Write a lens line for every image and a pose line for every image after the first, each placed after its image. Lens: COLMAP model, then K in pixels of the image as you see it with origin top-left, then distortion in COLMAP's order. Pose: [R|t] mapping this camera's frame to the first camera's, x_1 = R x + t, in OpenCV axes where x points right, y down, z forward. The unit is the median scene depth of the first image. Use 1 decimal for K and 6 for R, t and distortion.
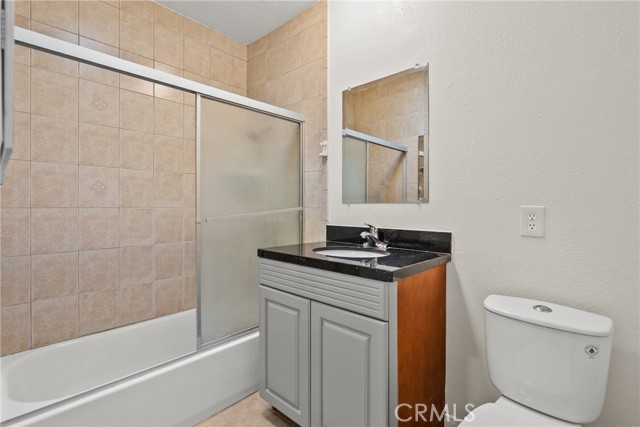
lens RADIAL K [[290.5, 0, 323.5], [0, 290.5, 207.7], [0, 0, 1]] dist [-0.005866, 0.002272]
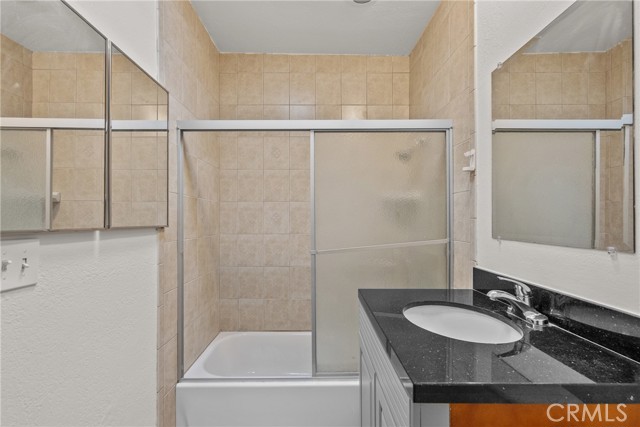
lens RADIAL K [[290.5, 0, 321.9], [0, 290.5, 220.3], [0, 0, 1]] dist [-0.005866, 0.002272]
pose [[0.687741, -0.000695, -0.725956, 0.275447], [-0.004167, 0.999979, -0.004905, -0.050716], [0.725944, 0.006398, 0.687724, 0.243974]]
